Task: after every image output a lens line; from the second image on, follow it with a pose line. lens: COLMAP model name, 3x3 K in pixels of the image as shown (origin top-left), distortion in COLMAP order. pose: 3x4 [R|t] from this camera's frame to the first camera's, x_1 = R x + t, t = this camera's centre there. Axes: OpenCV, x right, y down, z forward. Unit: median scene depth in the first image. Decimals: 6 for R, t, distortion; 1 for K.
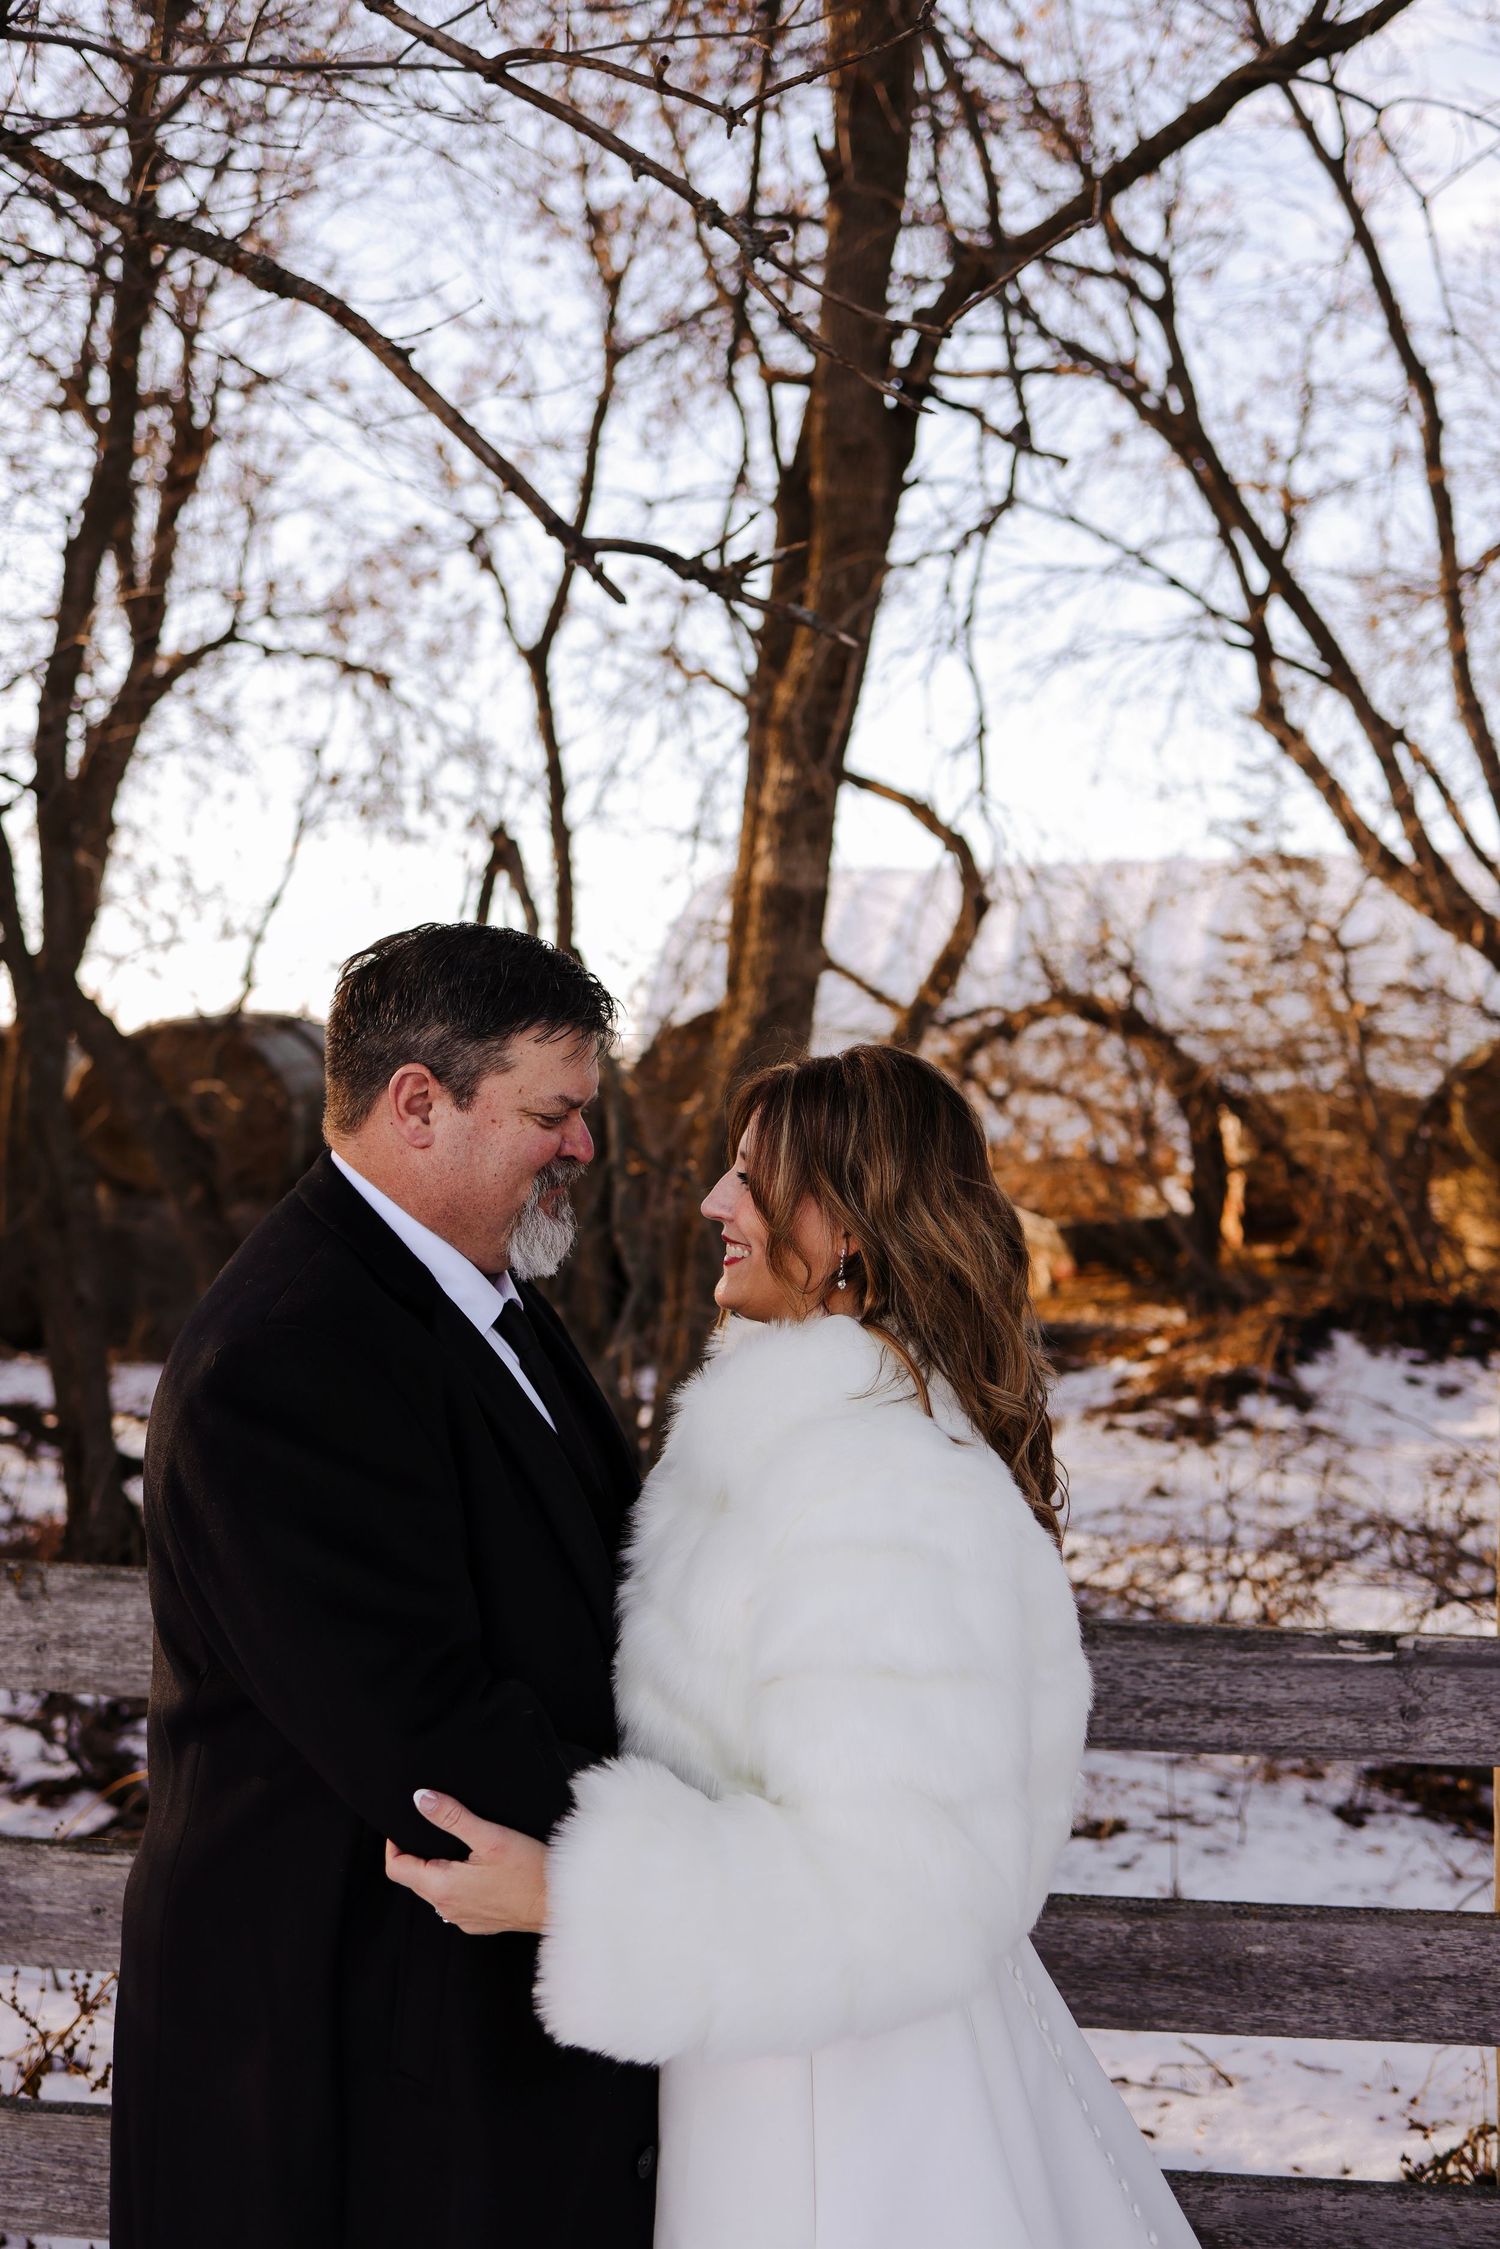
lens RADIAL K [[2255.4, 0, 750.0], [0, 2255.4, 1124.5], [0, 0, 1]] dist [-0.012406, 0.000176]
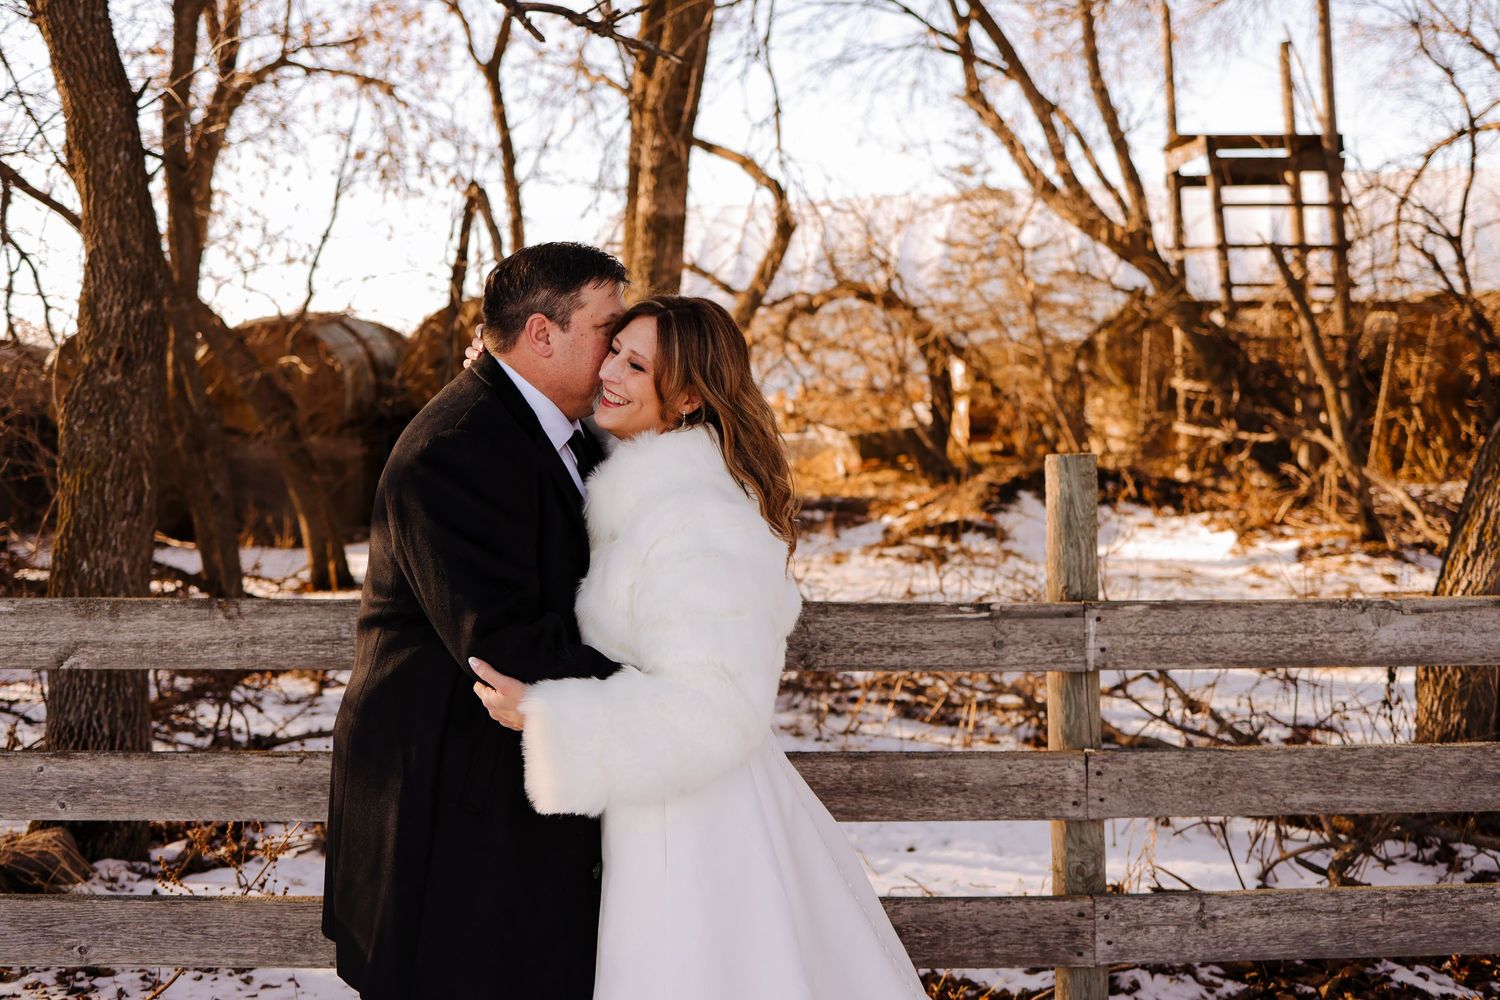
lens RADIAL K [[1495.2, 0, 729.0], [0, 1495.2, 460.5], [0, 0, 1]] dist [-0.045426, 0.003201]
pose [[0.997875, -0.037529, 0.053273, 0.001684], [0.034527, 0.997822, 0.056201, 0.004134], [-0.055266, -0.054242, 0.996997, -0.022403]]
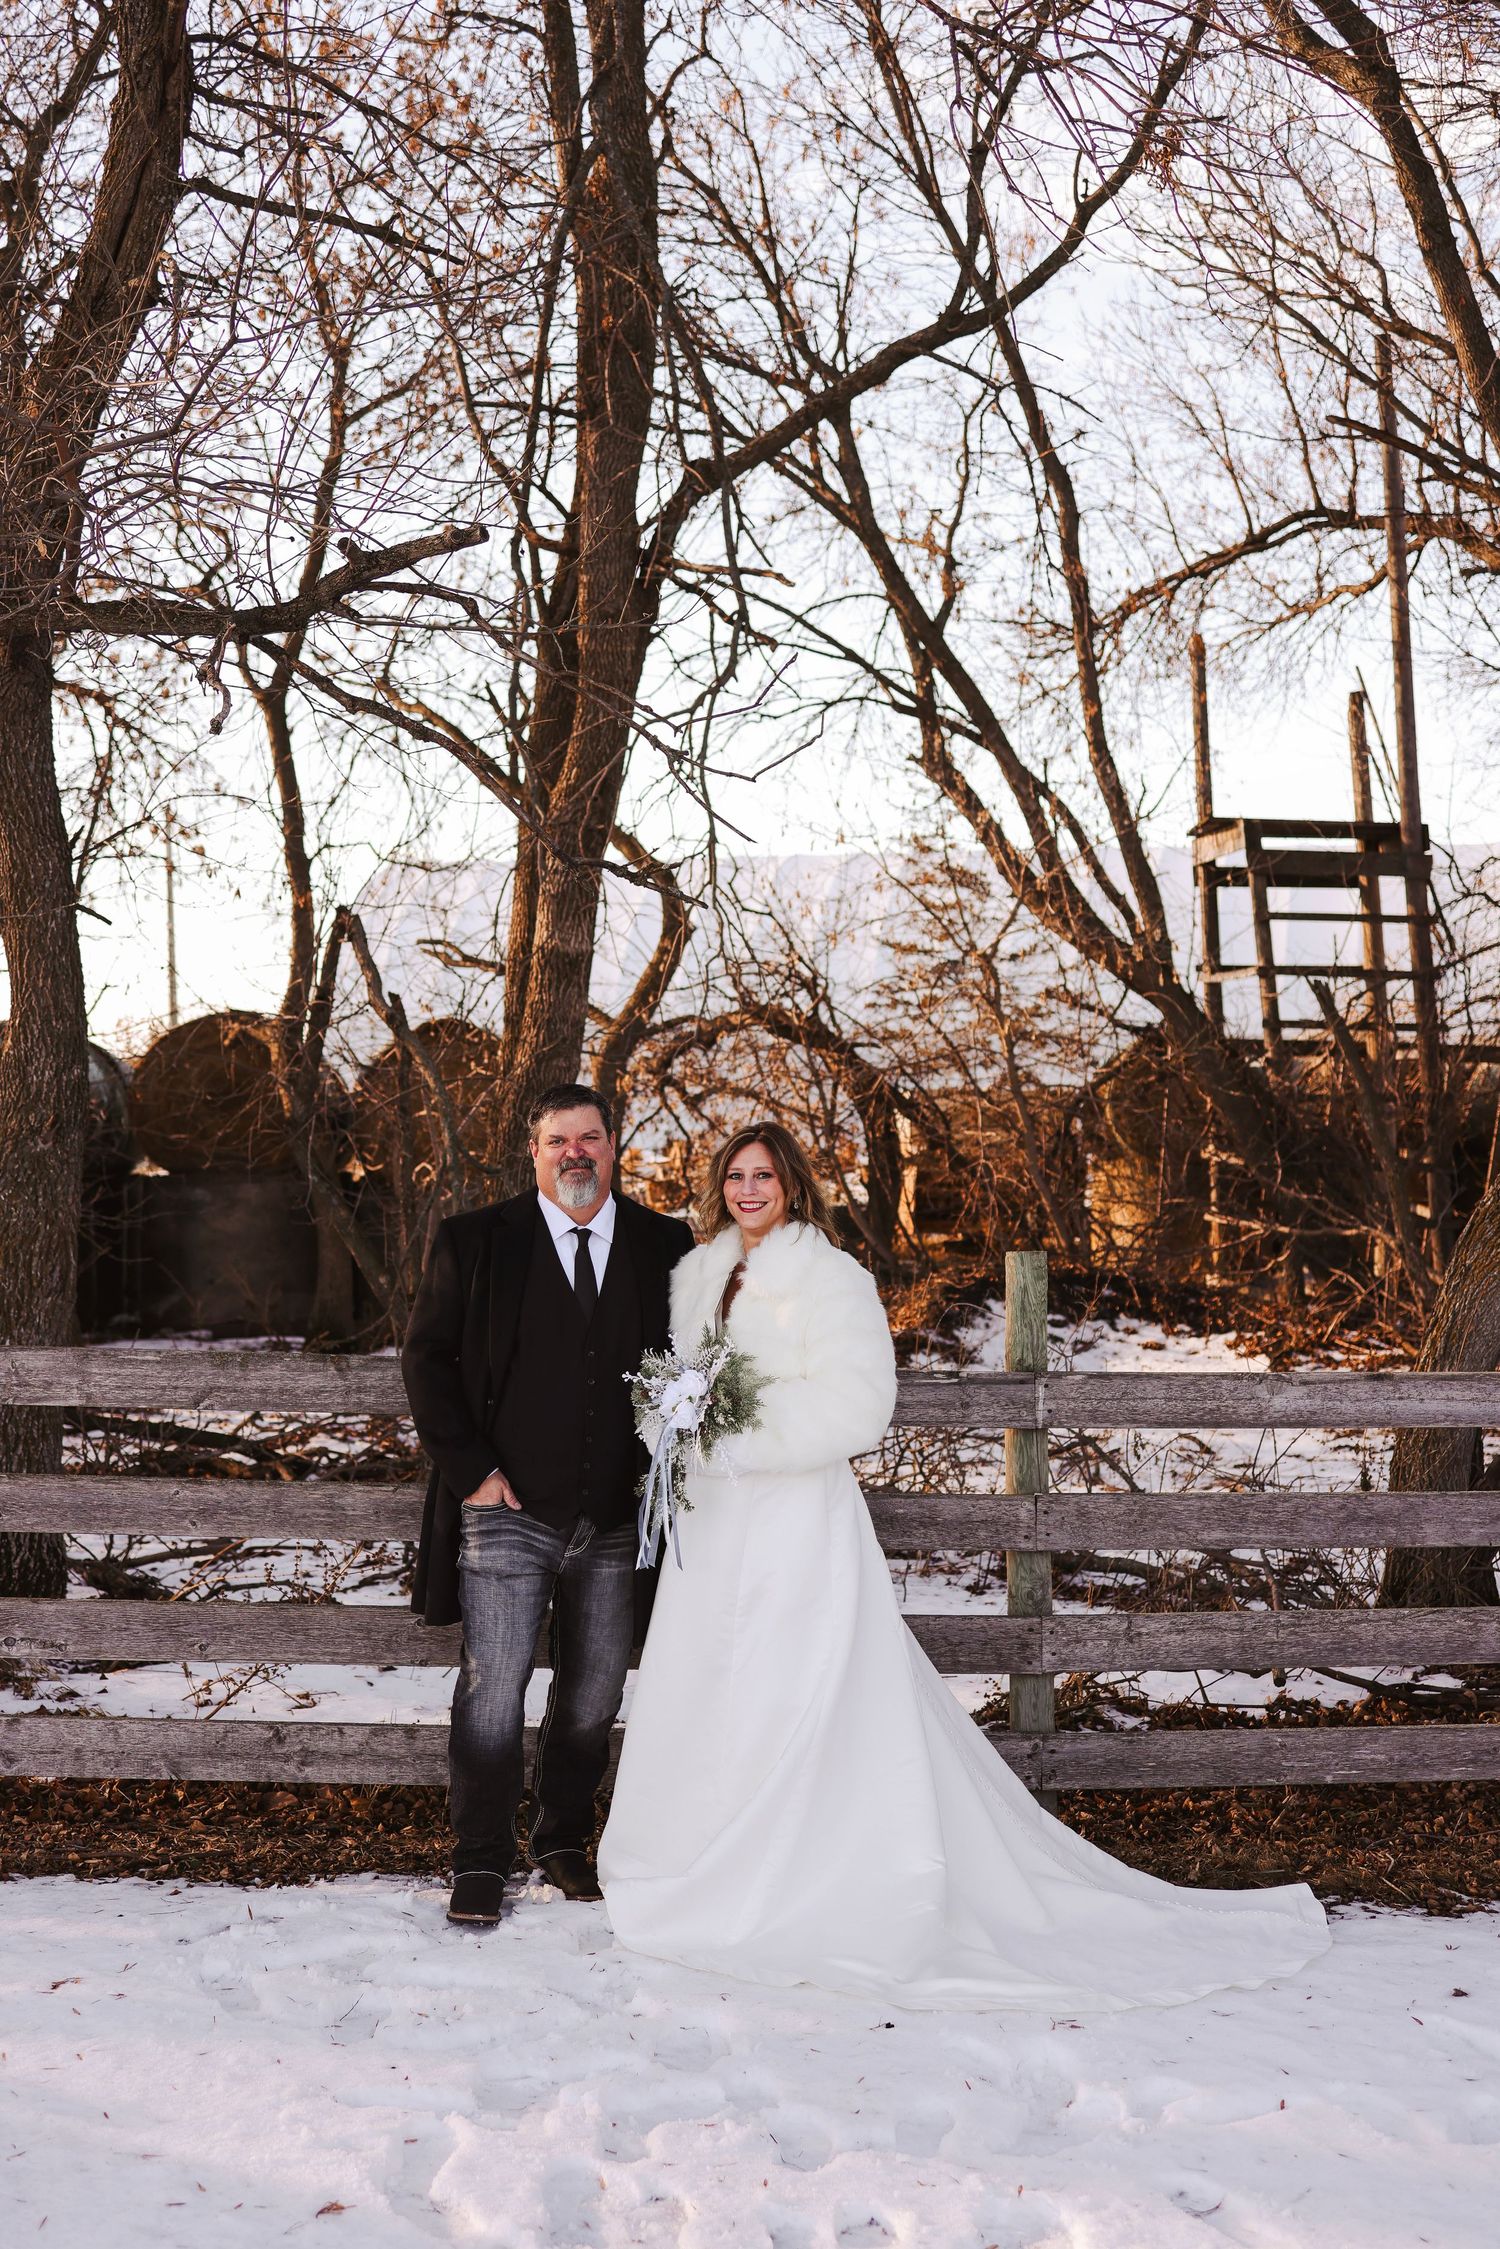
lens RADIAL K [[2255.4, 0, 750.0], [0, 2255.4, 1124.5], [0, 0, 1]] dist [-0.012406, 0.000176]
pose [[0.990041, -0.009140, 0.140486, -0.028004], [0.008947, 0.999958, 0.002008, -0.003220], [-0.140498, -0.000731, 0.990081, -0.142469]]
